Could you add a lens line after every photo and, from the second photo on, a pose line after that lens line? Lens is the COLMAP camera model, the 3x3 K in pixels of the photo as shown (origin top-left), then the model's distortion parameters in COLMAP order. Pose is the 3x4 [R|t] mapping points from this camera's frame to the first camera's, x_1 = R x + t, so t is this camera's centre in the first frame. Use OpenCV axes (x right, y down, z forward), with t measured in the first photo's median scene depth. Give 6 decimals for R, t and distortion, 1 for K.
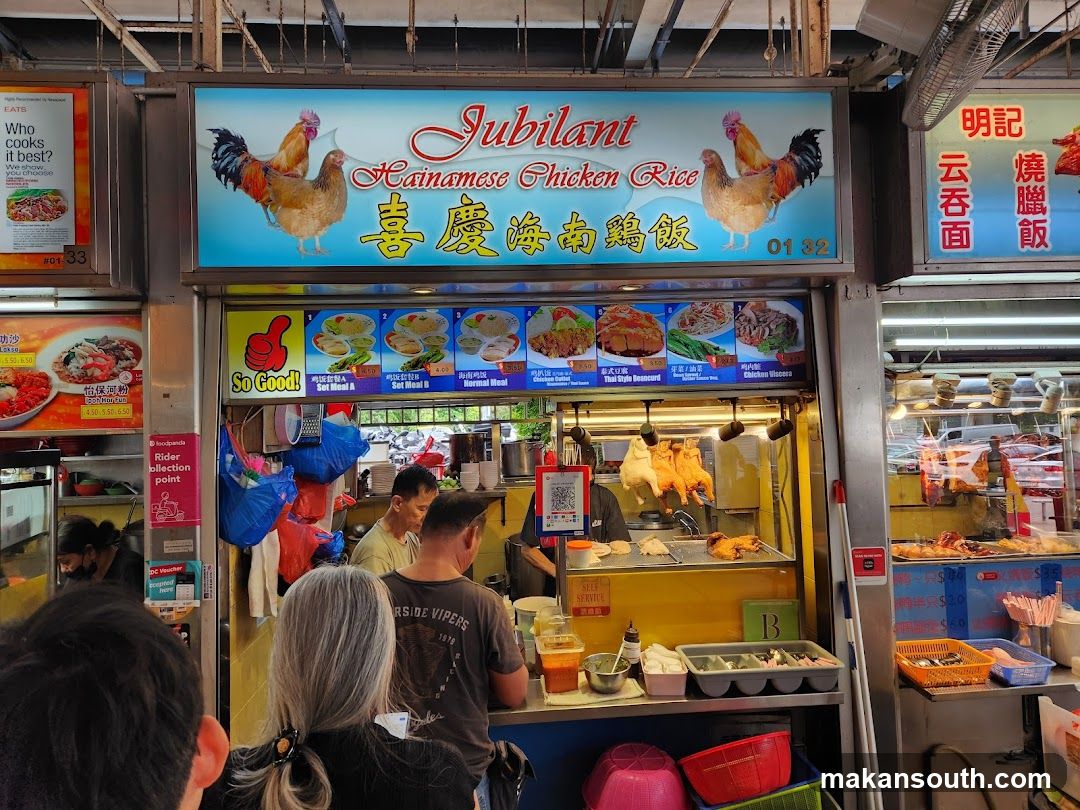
lens RADIAL K [[715.2, 0, 549.0], [0, 715.2, 398.9], [0, 0, 1]] dist [0.054527, -0.032512]
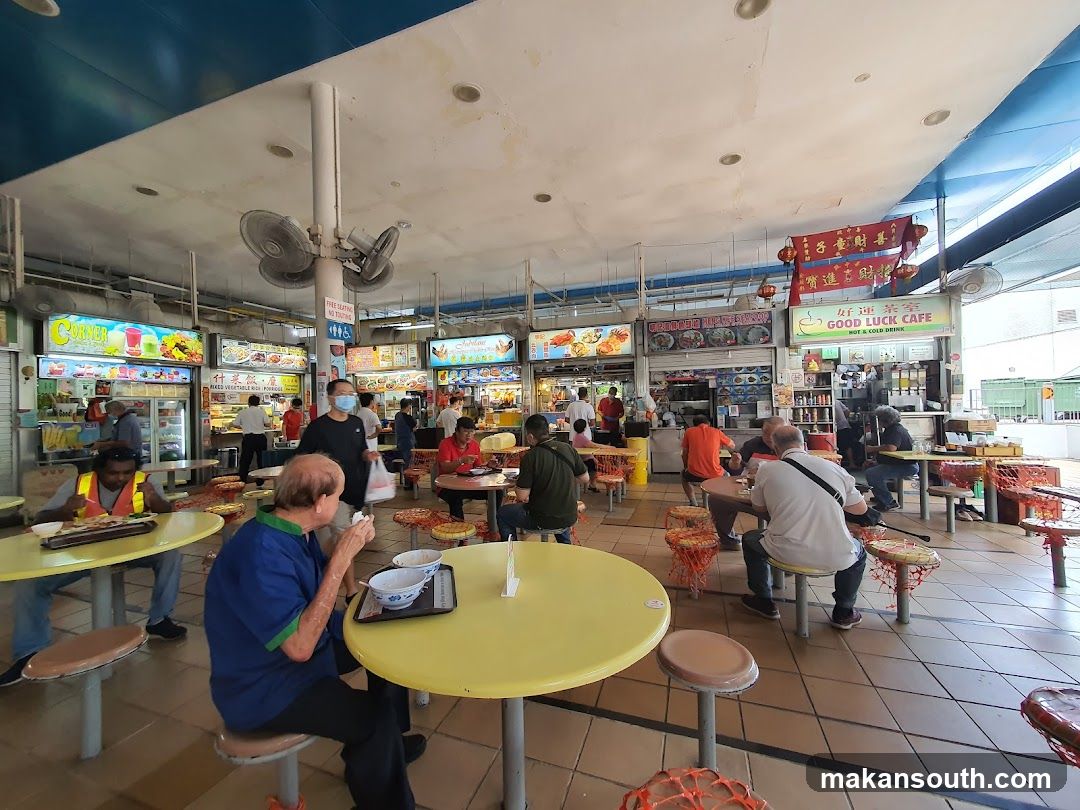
lens RADIAL K [[425.1, 0, 530.8], [0, 425.1, 406.2], [0, 0, 1]] dist [-0.001073, 0.000776]
pose [[0.904805, 0.009621, -0.425717, 2.040185], [0.009723, 0.999017, 0.043242, 0.038121], [0.425715, -0.043265, 0.903823, -2.218481]]
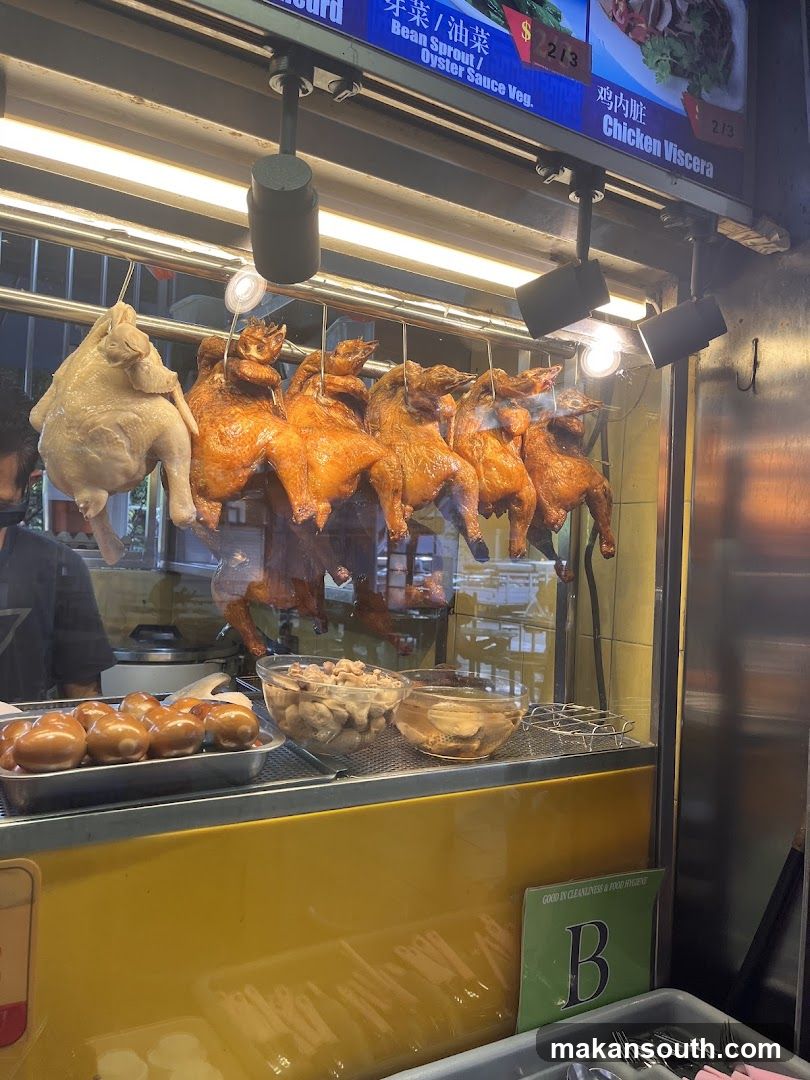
lens RADIAL K [[800.7, 0, 402.8], [0, 800.7, 536.3], [0, 0, 1]] dist [0.058172, -0.051233]
pose [[0.889438, 0.076351, 0.450633, 0.072338], [-0.084008, 0.996461, -0.003019, 0.157832], [-0.449269, -0.035172, 0.892704, 0.826189]]
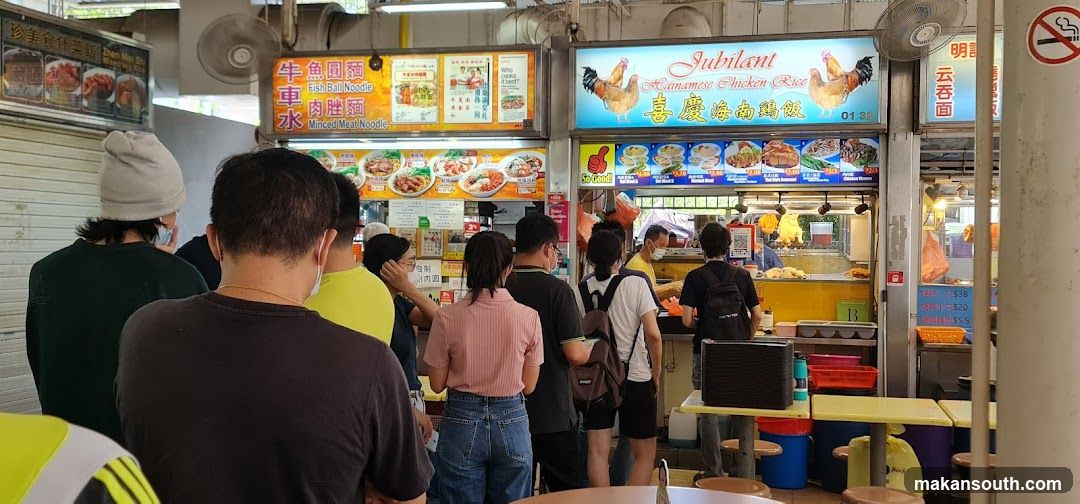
lens RADIAL K [[1015.2, 0, 555.2], [0, 1015.2, 252.2], [0, 0, 1]] dist [0.076234, 0.000000]
pose [[0.951442, 0.042107, -0.304935, 0.419853], [-0.026676, 0.998152, 0.054599, 0.034805], [0.306670, -0.043813, 0.950807, -1.941639]]
